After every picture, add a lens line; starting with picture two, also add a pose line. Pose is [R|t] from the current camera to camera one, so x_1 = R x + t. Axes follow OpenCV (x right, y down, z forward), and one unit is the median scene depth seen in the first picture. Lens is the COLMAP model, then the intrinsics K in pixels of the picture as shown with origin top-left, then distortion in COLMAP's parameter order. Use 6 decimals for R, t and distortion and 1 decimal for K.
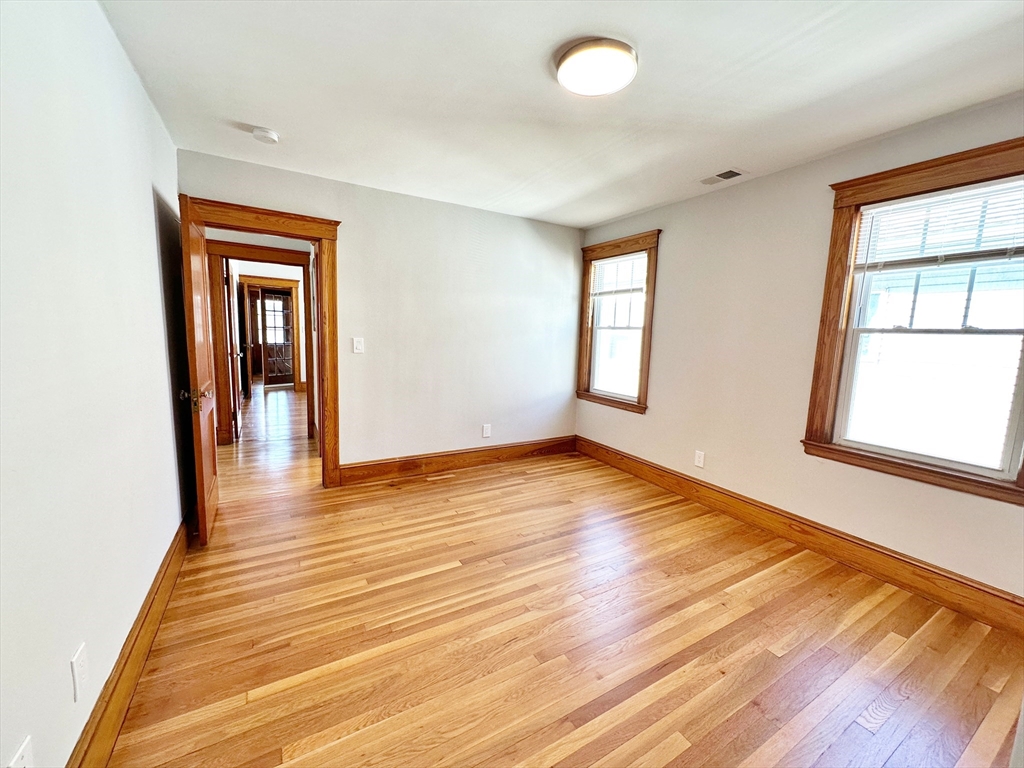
lens RADIAL K [[410.3, 0, 512.9], [0, 410.3, 383.7], [0, 0, 1]] dist [-0.000519, -0.000471]
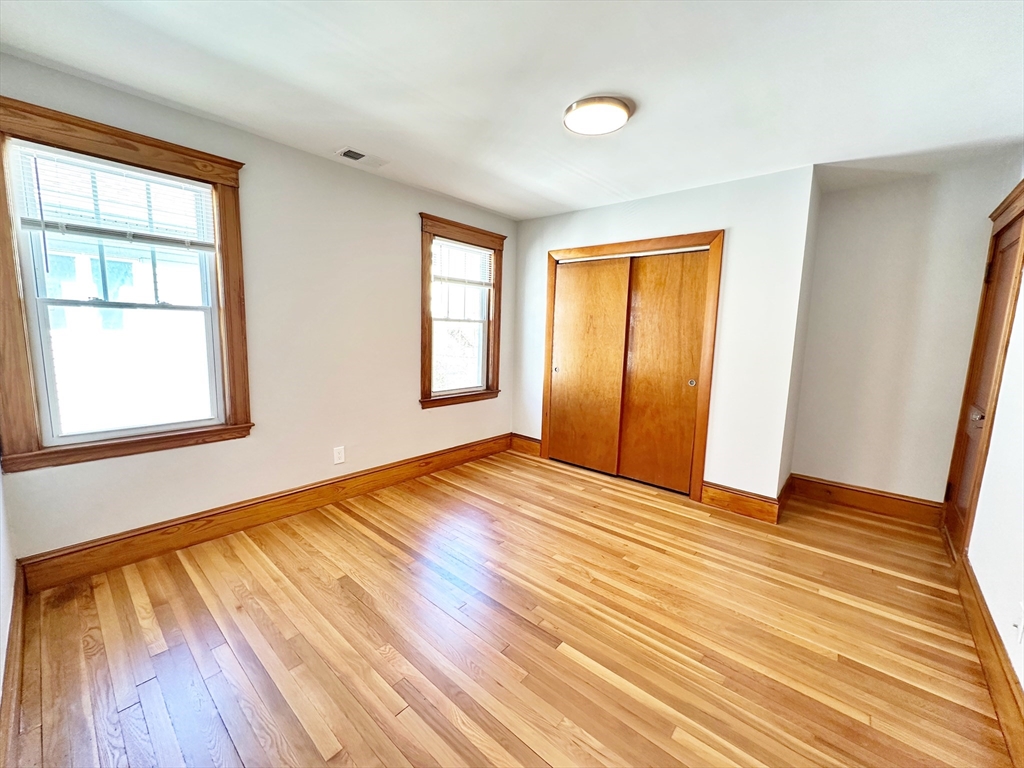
lens RADIAL K [[410.3, 0, 512.9], [0, 410.3, 383.7], [0, 0, 1]] dist [-0.000519, -0.000471]
pose [[-0.319857, -0.169318, 0.932214, -0.594368], [0.076874, 0.976021, 0.203652, -0.155438], [-0.944342, 0.136803, -0.299171, 1.027415]]
